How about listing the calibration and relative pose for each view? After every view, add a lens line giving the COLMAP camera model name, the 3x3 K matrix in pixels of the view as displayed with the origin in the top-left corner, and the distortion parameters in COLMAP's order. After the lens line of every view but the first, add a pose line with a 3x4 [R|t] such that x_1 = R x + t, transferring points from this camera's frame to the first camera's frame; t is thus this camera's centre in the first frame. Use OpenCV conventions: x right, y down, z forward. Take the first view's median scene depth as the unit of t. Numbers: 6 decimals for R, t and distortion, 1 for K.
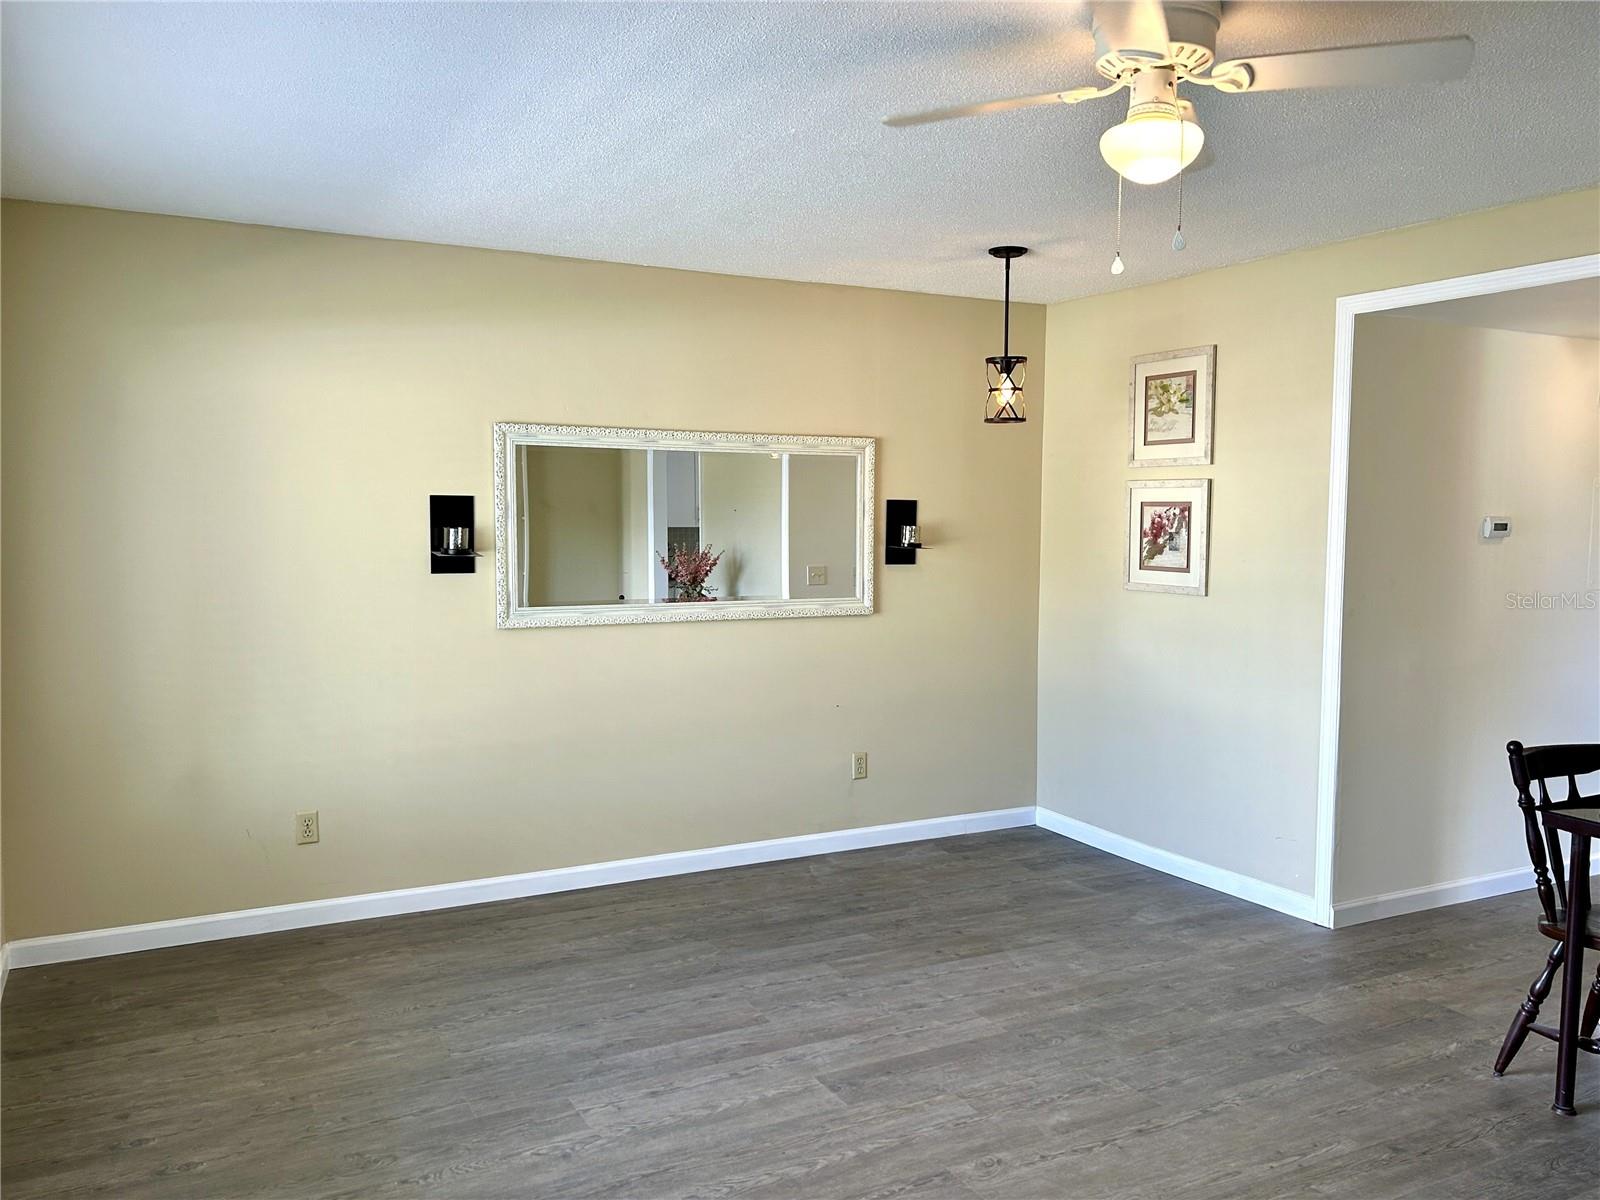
lens RADIAL K [[1279.7, 0, 792.6], [0, 1279.7, 606.9], [0, 0, 1]] dist [0.041017, -0.016340]
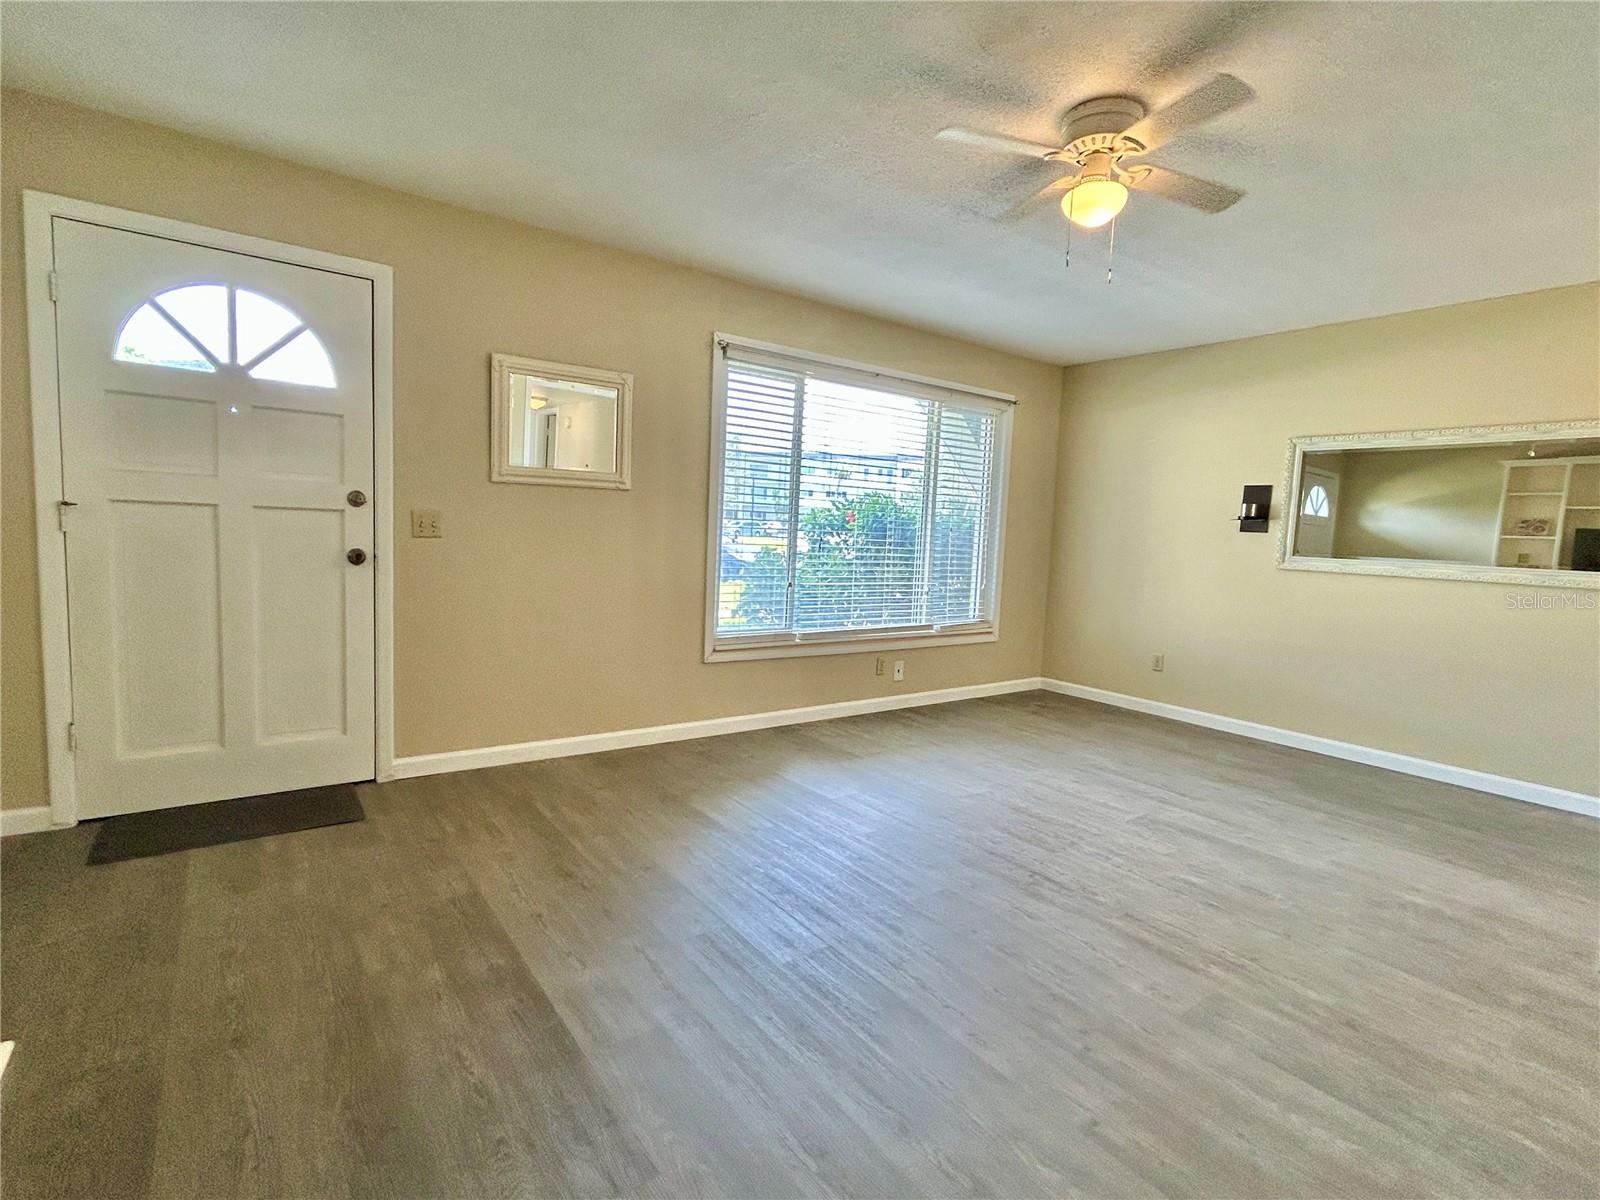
lens RADIAL K [[764.2, 0, 797.0], [0, 764.2, 598.3], [0, 0, 1]] dist [-0.003095, 0.001219]
pose [[0.141742, 0.089662, -0.985835, 0.815448], [-0.123688, 0.989689, 0.072228, 0.076816], [0.982146, 0.111699, 0.151371, 0.364685]]
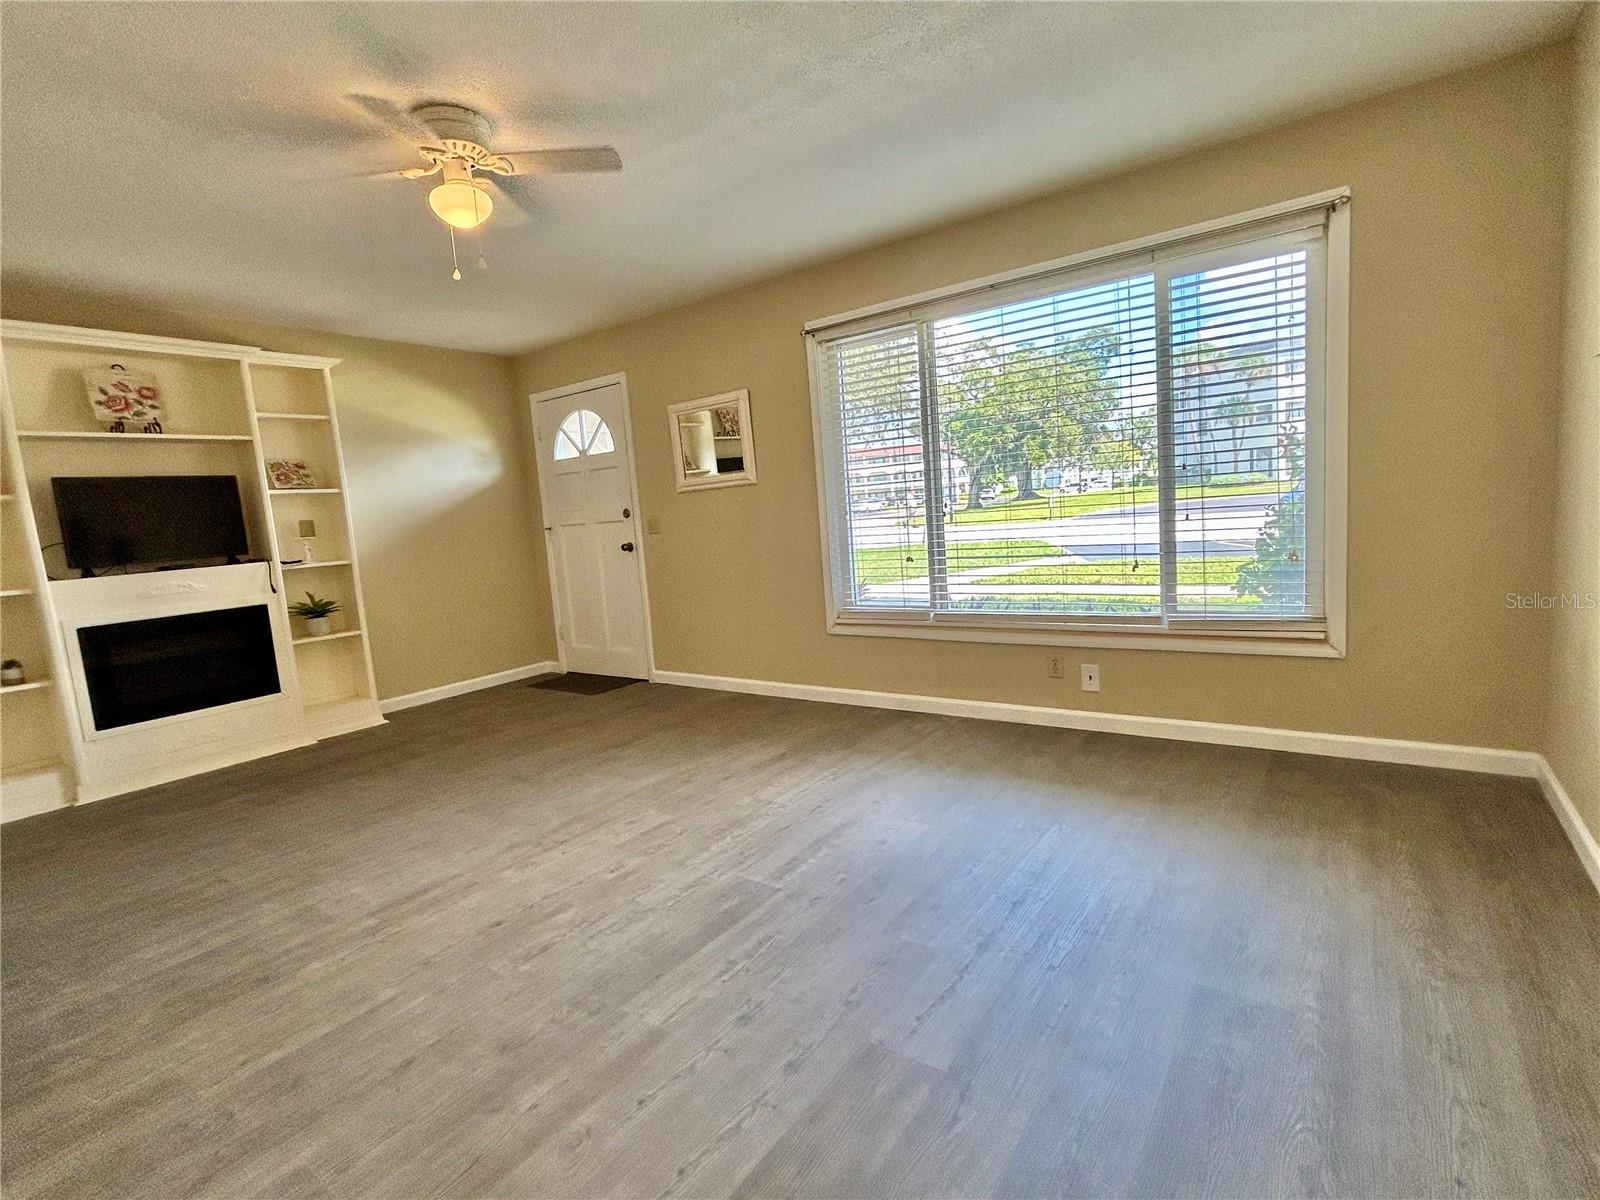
lens RADIAL K [[764.2, 0, 788.9], [0, 764.2, 599.5], [0, 0, 1]] dist [-0.003095, 0.001219]
pose [[-0.899028, 0.109756, -0.423913, 0.251497], [0.031990, 0.981954, 0.186396, -0.010840], [0.436721, 0.154014, -0.886315, 1.451409]]
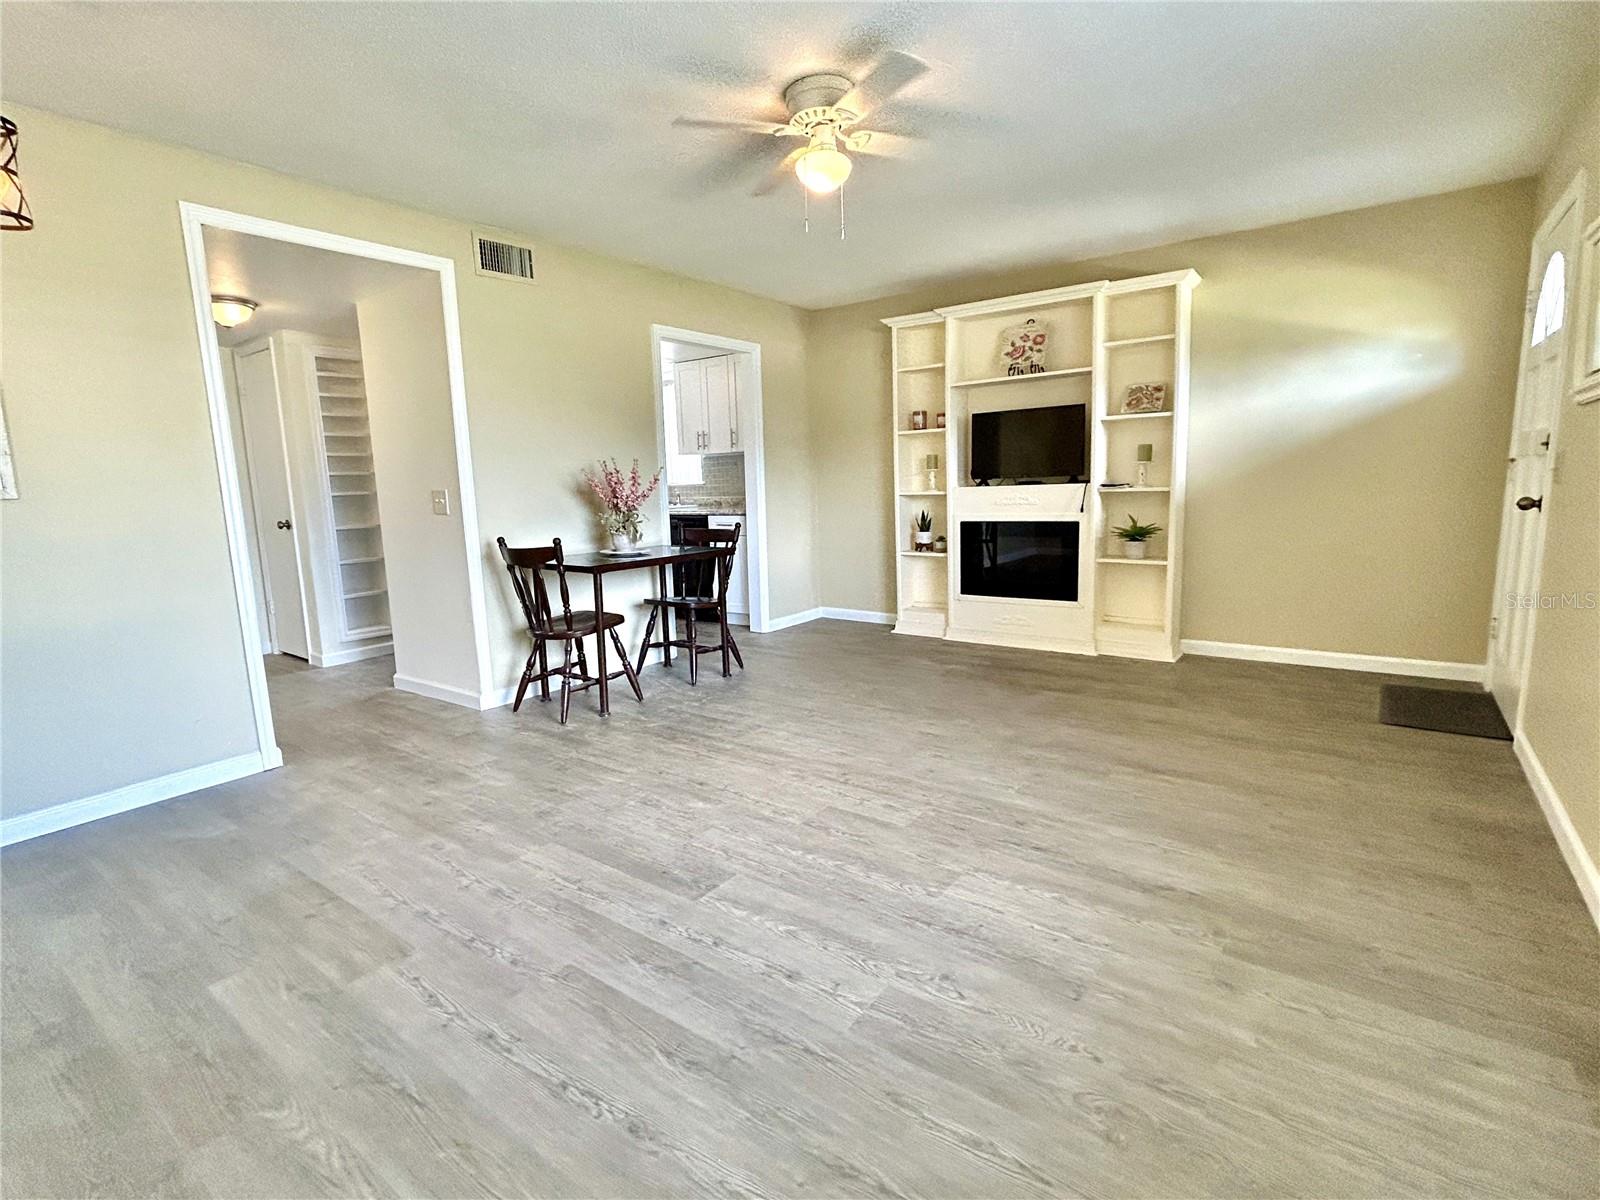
lens RADIAL K [[764.2, 0, 800.0], [0, 764.2, 598.7], [0, 0, 1]] dist [-0.003095, 0.001219]
pose [[-0.431050, -0.132107, 0.892605, -0.499815], [0.102705, 0.975612, 0.193990, 0.014764], [-0.896464, 0.175294, -0.406970, 1.052179]]
